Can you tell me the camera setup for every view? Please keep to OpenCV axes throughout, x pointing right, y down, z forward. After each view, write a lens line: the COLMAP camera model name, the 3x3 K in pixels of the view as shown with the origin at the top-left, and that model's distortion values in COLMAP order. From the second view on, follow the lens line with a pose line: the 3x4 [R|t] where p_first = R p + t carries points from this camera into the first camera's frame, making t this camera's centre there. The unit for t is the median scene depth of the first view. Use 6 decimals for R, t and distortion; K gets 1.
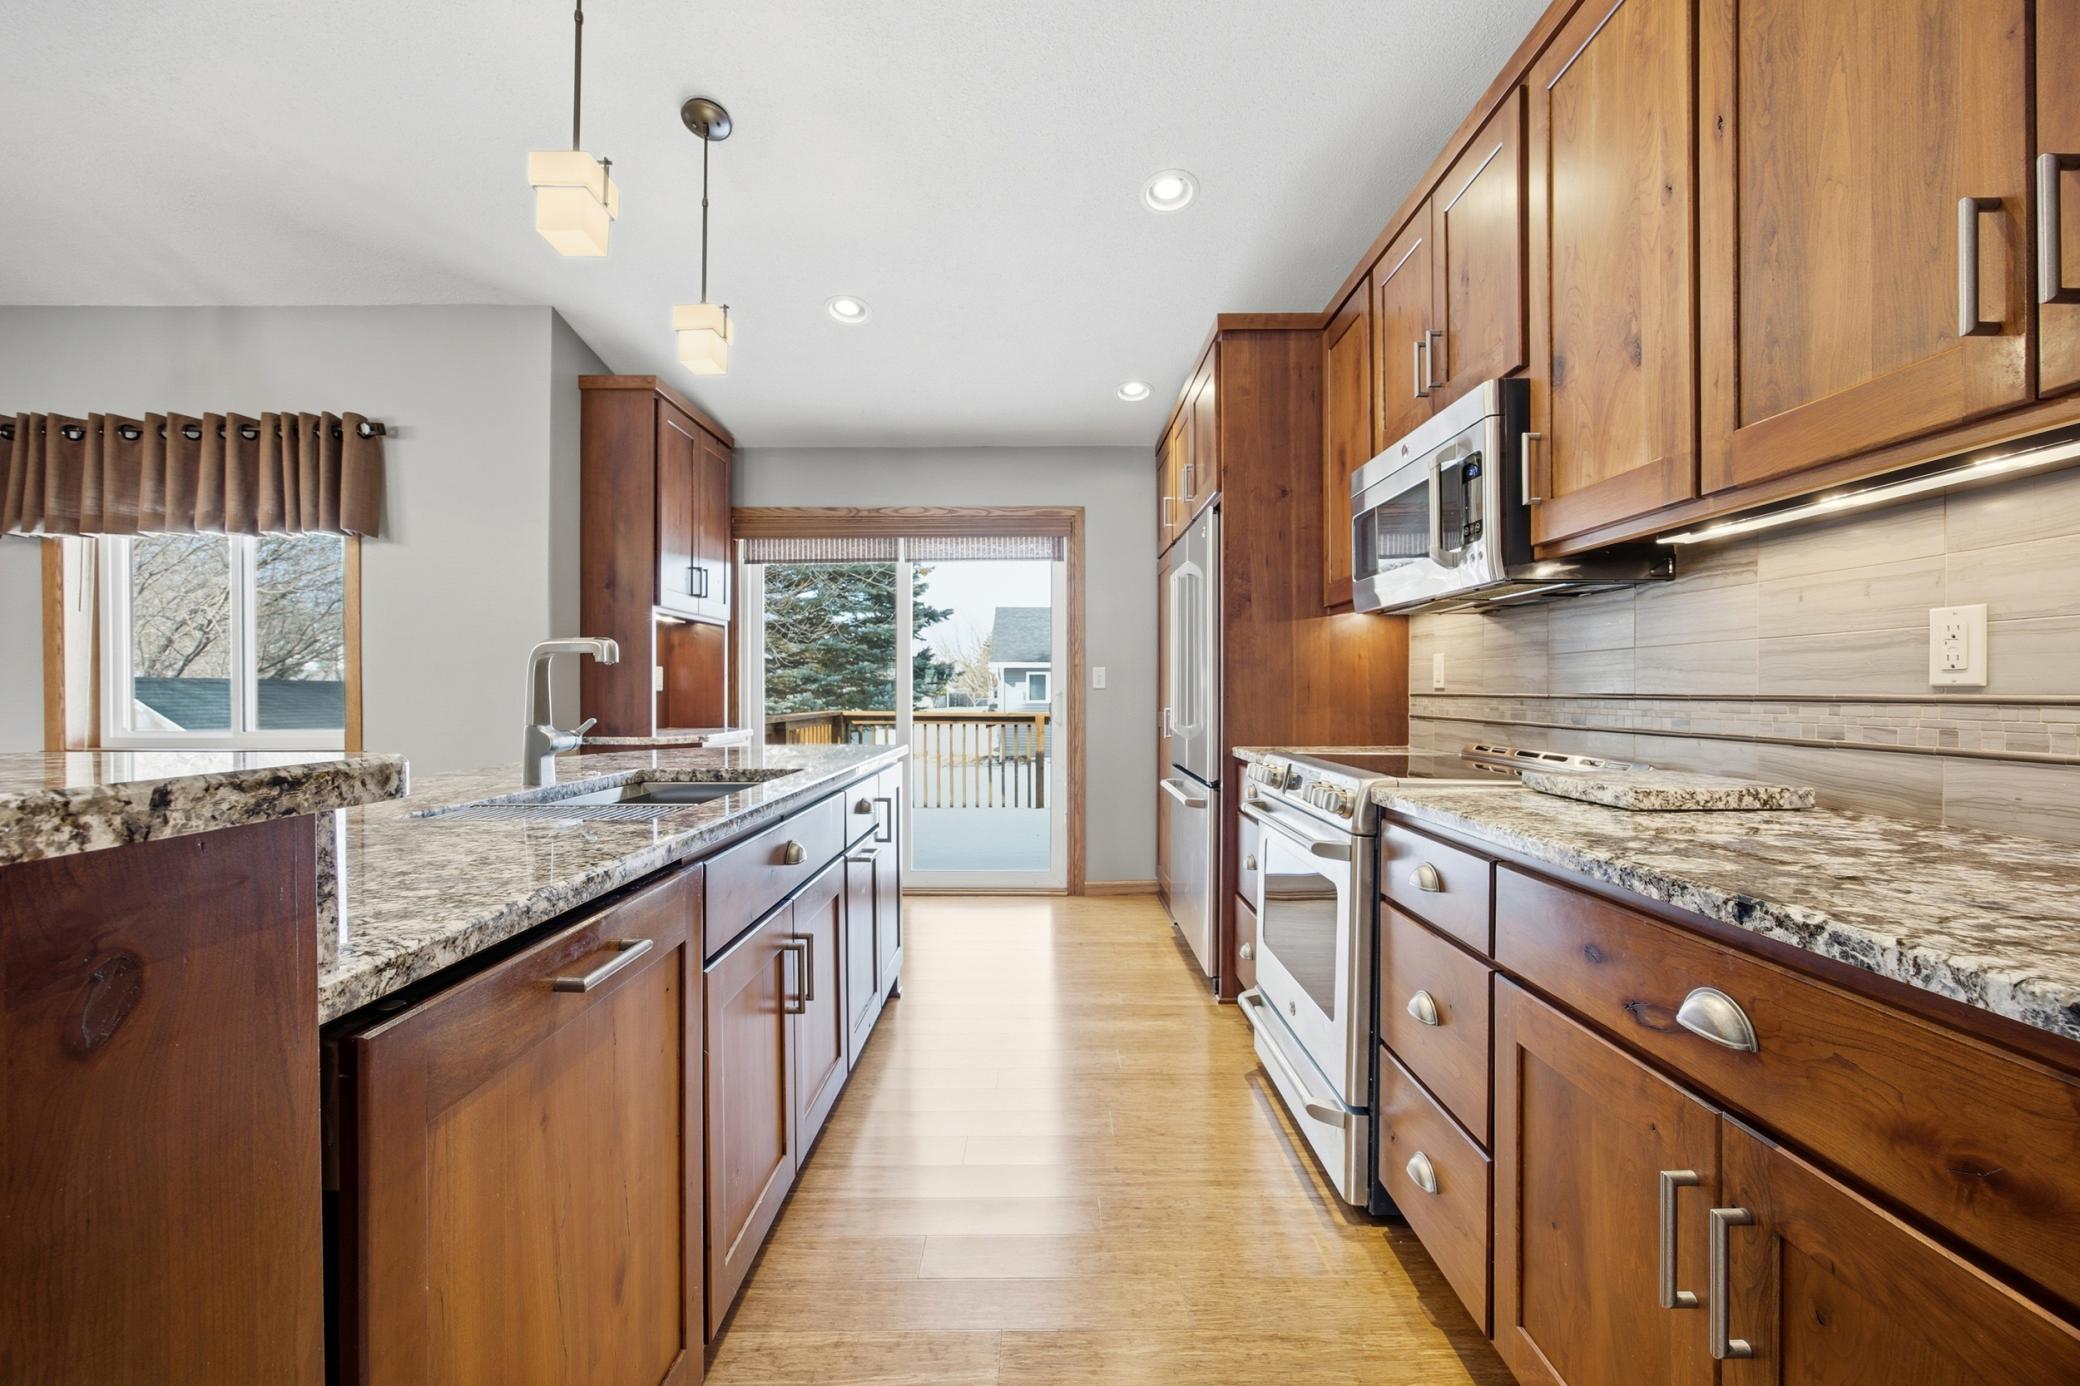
lens RADIAL K [[823.5, 0, 1046.1], [0, 823.5, 688.7], [0, 0, 1]] dist [-0.030368, 0.014089]
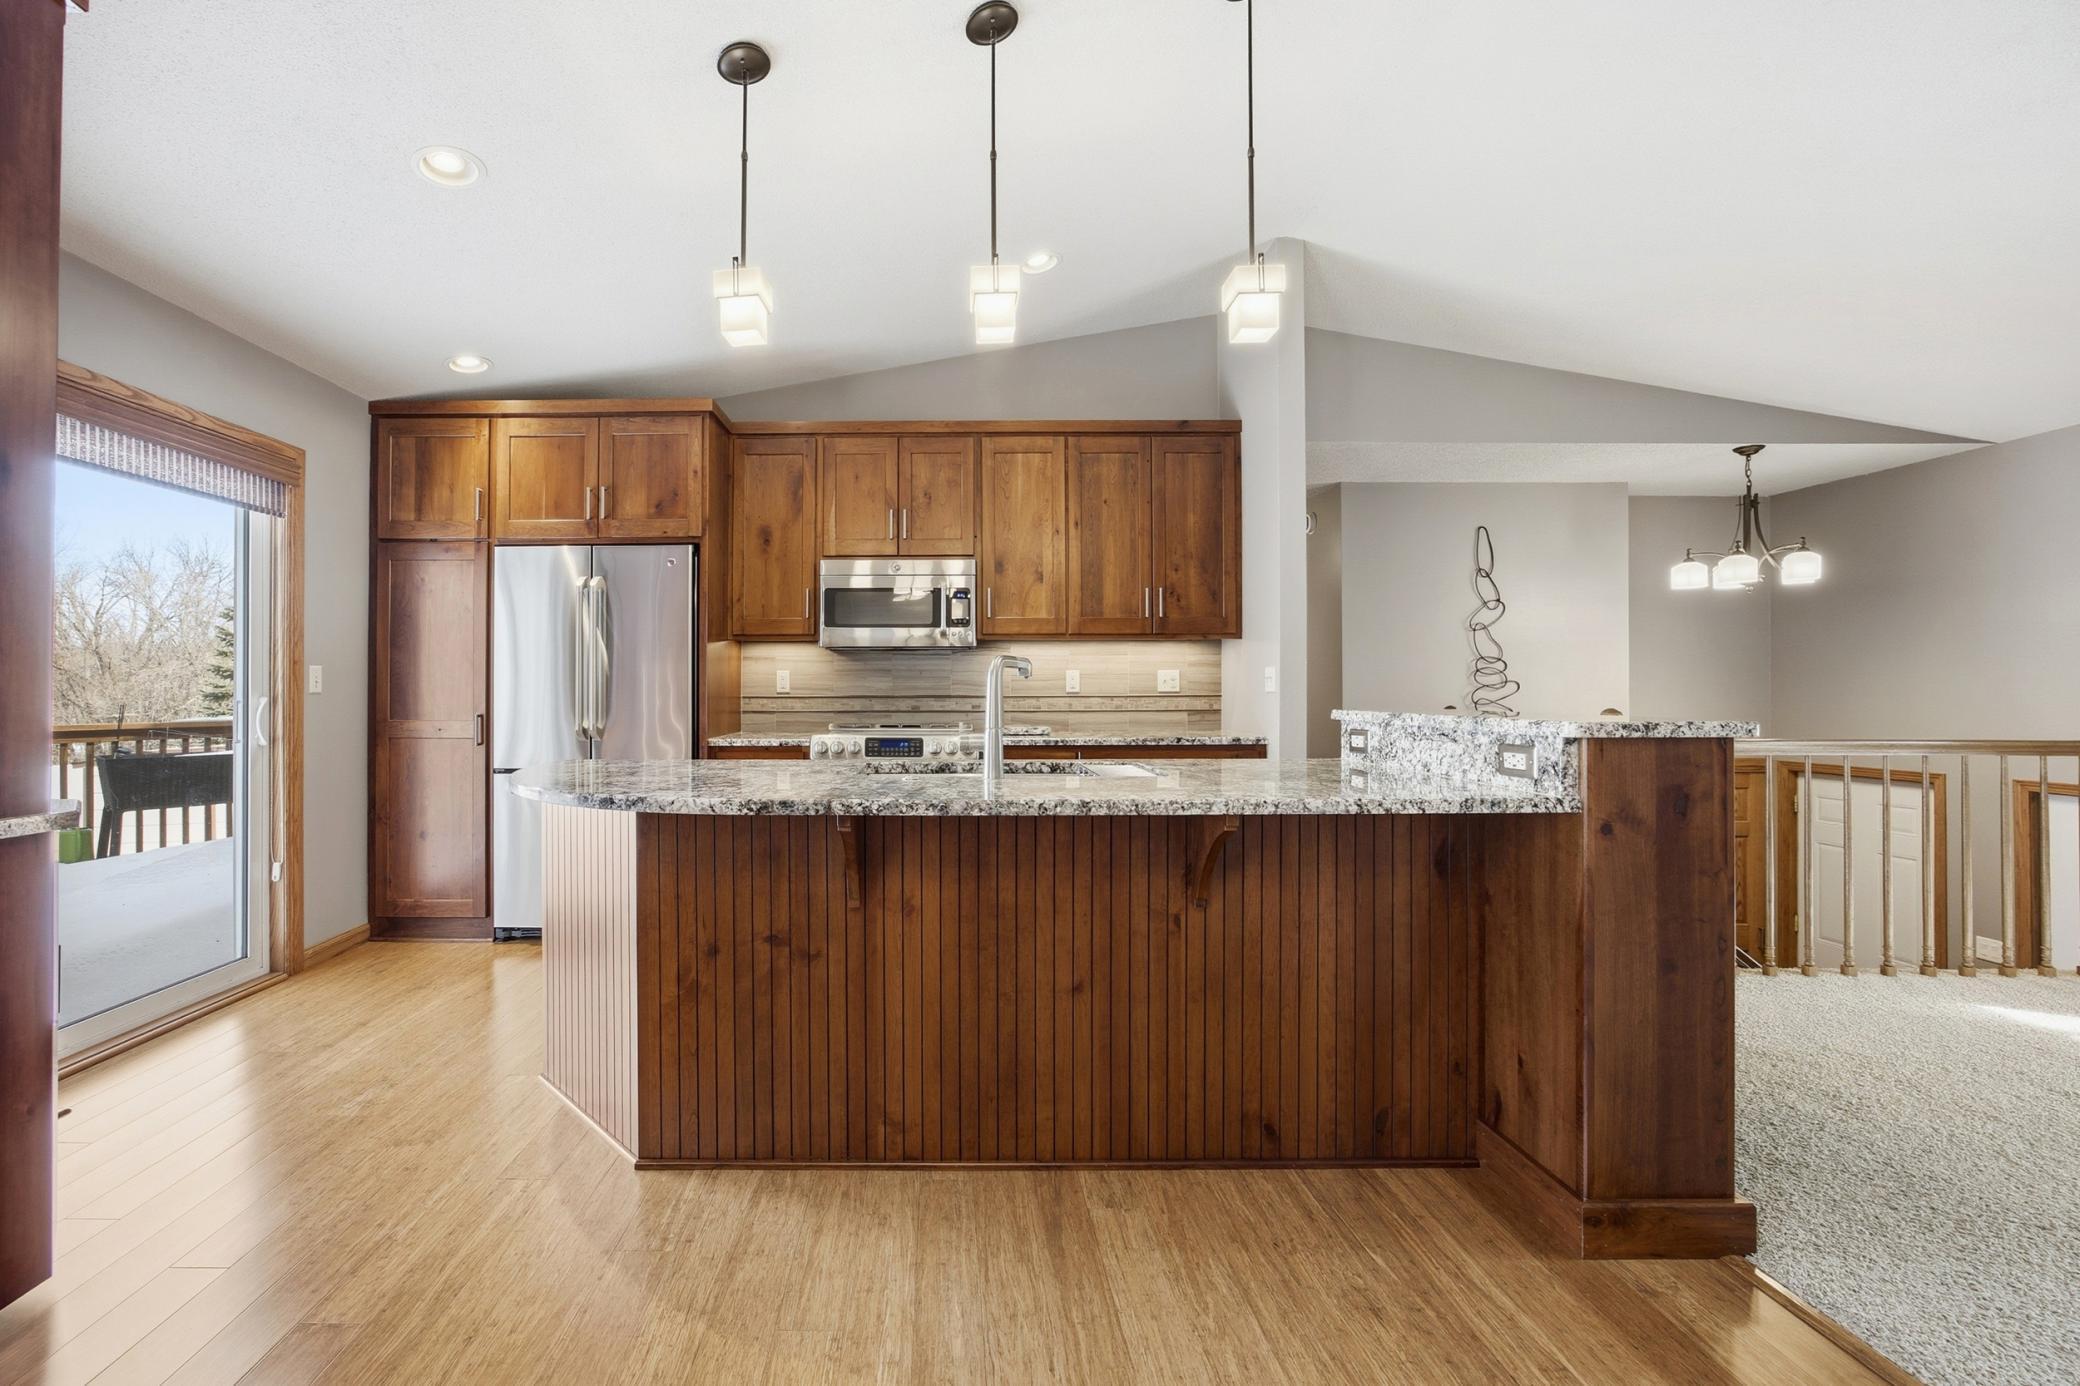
lens RADIAL K [[869.8, 0, 940.9], [0, 869.8, 682.7], [0, 0, 1]] dist [-0.038966, 0.017765]
pose [[-0.003596, 0.007220, 0.999967, -1.361021], [-0.000745, 0.999974, -0.007222, -0.008692], [-0.999993, -0.000771, -0.003590, 0.784398]]
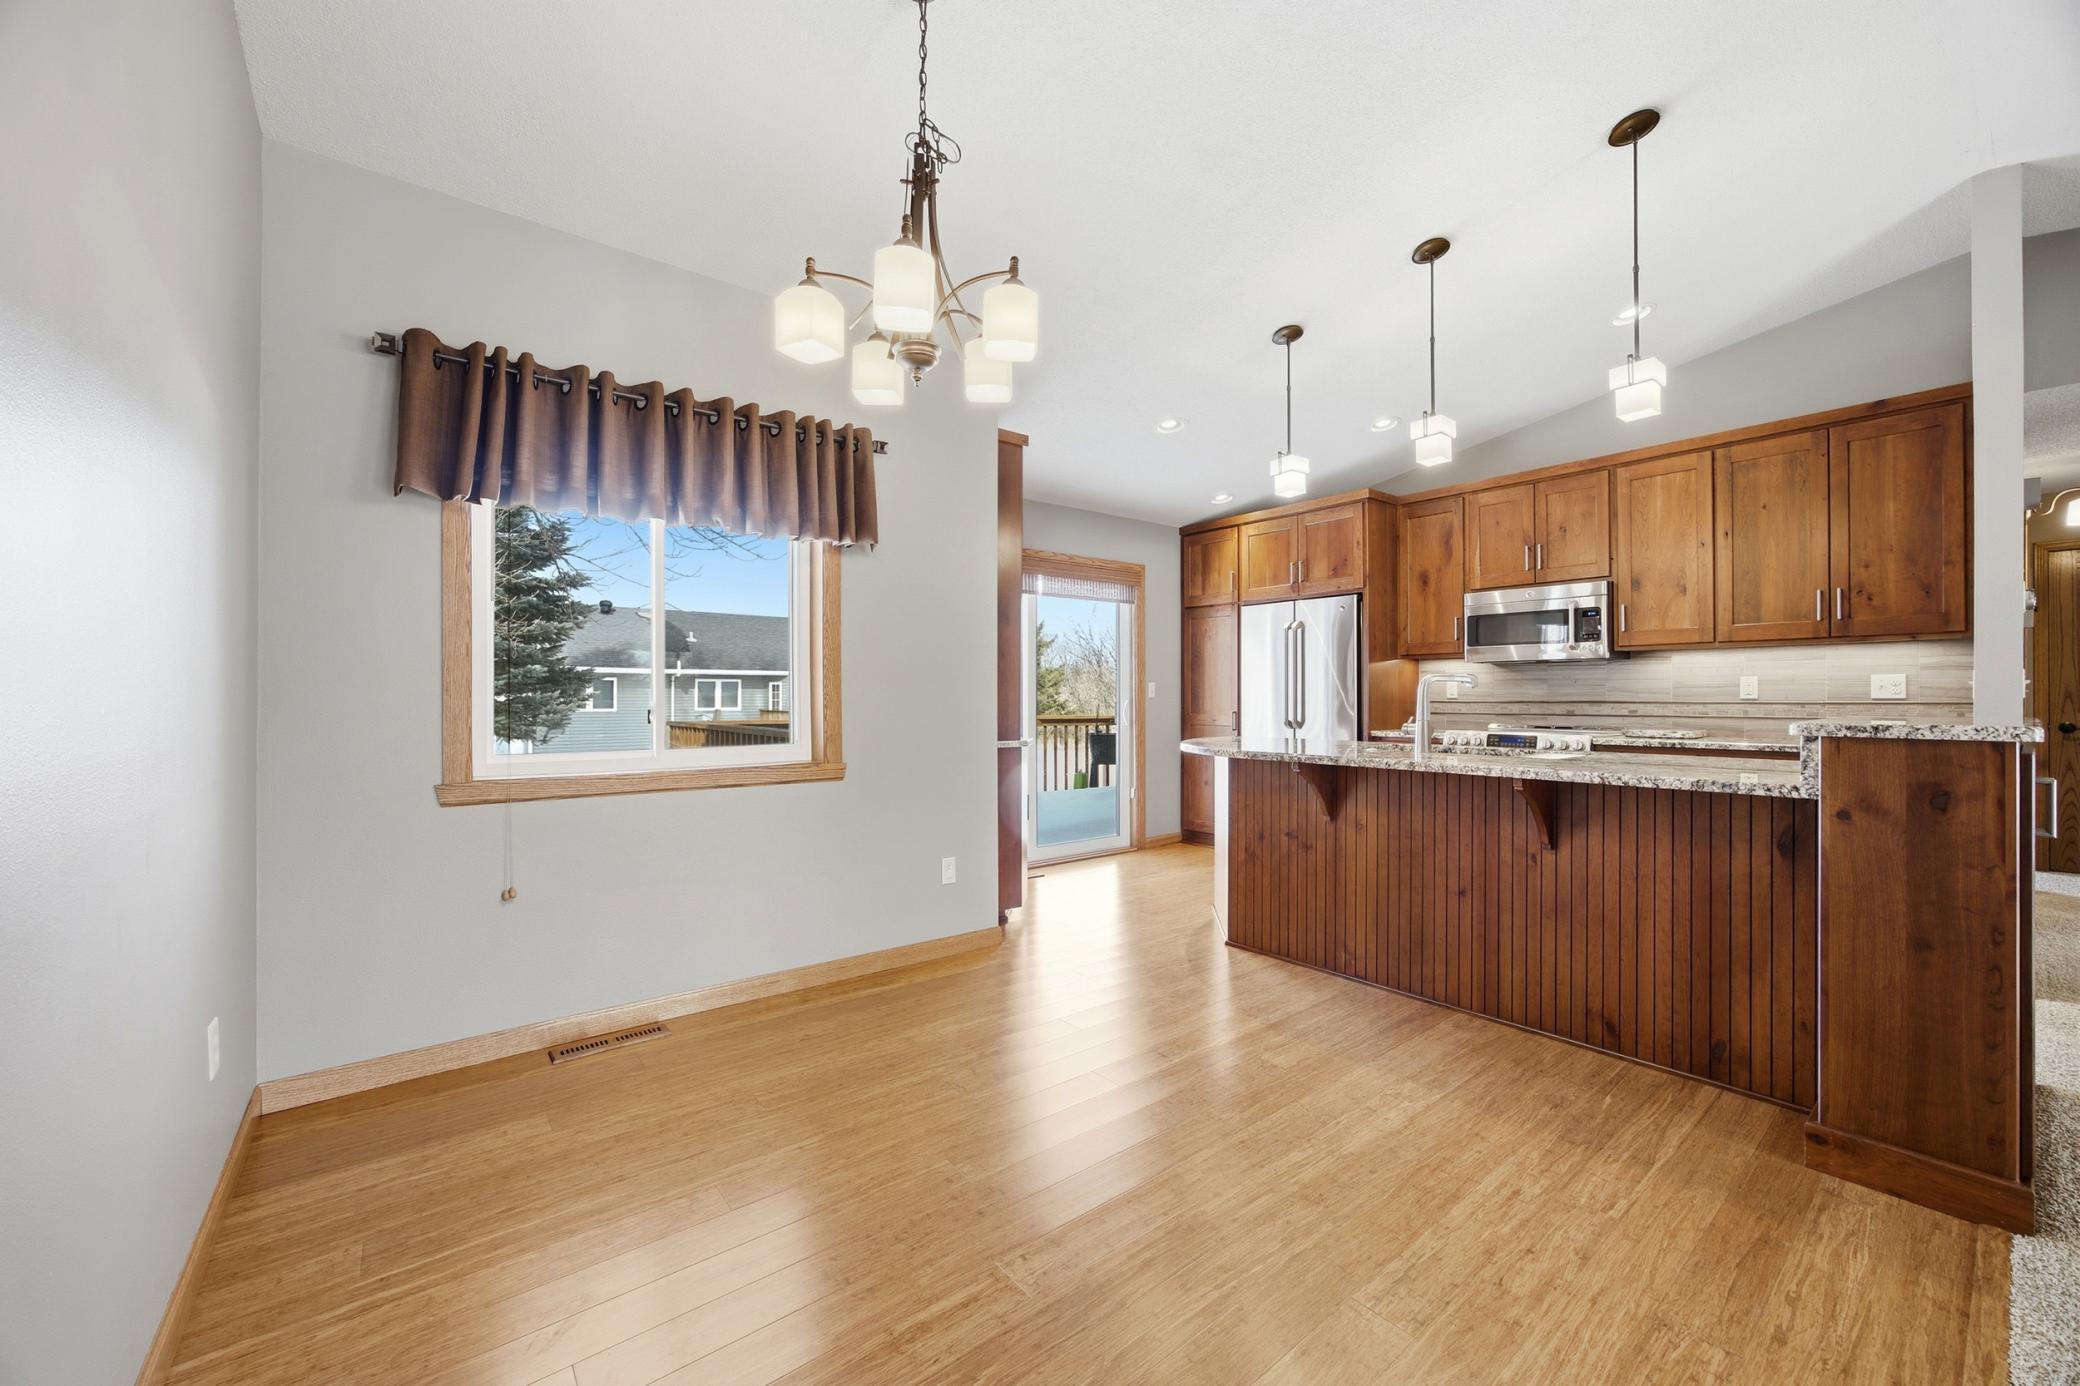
lens RADIAL K [[822.1, 0, 1042.1], [0, 822.1, 697.3], [0, 0, 1]] dist [-0.013934, 0.006360]
pose [[0.773016, -0.001495, 0.634385, -1.775189], [-0.000573, 0.999995, 0.003055, -0.009605], [-0.634386, -0.002725, 0.773011, 0.087723]]
